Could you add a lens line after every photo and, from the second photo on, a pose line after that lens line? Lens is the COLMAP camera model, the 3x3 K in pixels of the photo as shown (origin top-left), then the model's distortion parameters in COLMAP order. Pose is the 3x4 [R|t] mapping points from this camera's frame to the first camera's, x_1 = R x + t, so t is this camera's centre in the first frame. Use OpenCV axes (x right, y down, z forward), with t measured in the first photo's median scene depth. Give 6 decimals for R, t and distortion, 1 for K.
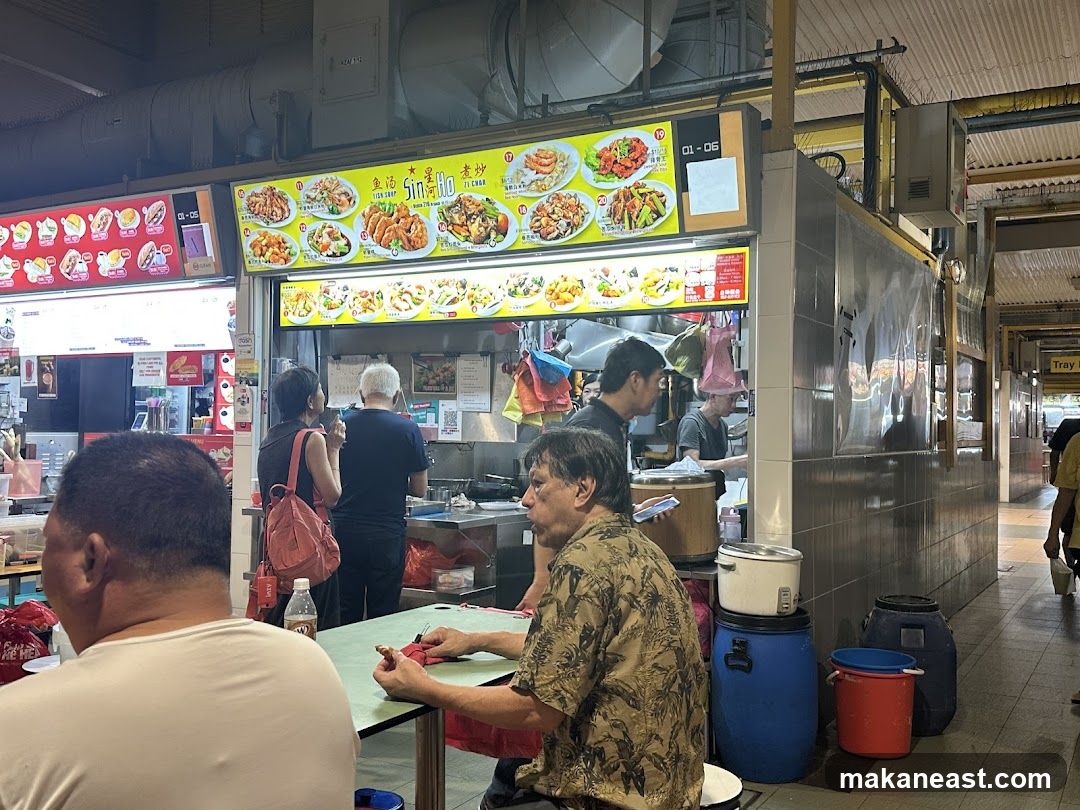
lens RADIAL K [[1070.4, 0, 566.2], [0, 1070.4, 414.9], [0, 0, 1]] dist [0.096196, 0.000000]
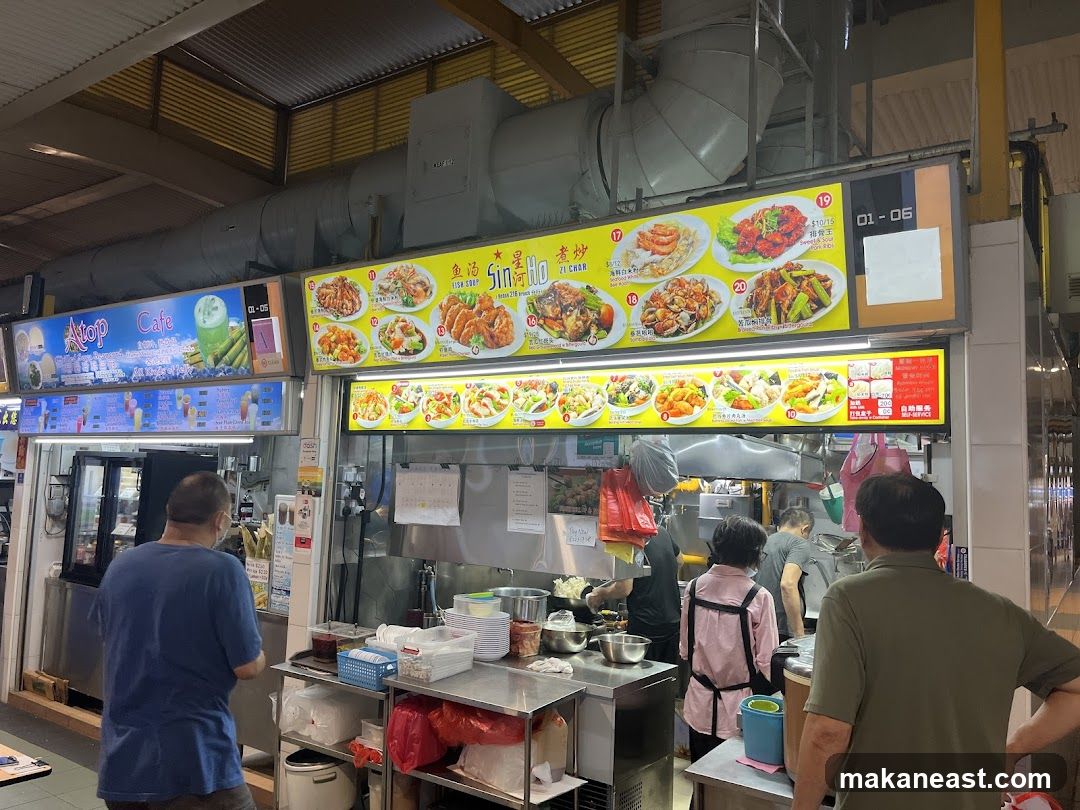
lens RADIAL K [[832.4, 0, 546.7], [0, 832.4, 402.4], [0, 0, 1]] dist [0.035462, -0.017801]
pose [[0.996455, 0.016686, -0.082460, -0.048229], [-0.023685, 0.996130, -0.084641, -0.056031], [0.080729, 0.086294, 0.992994, 0.357568]]
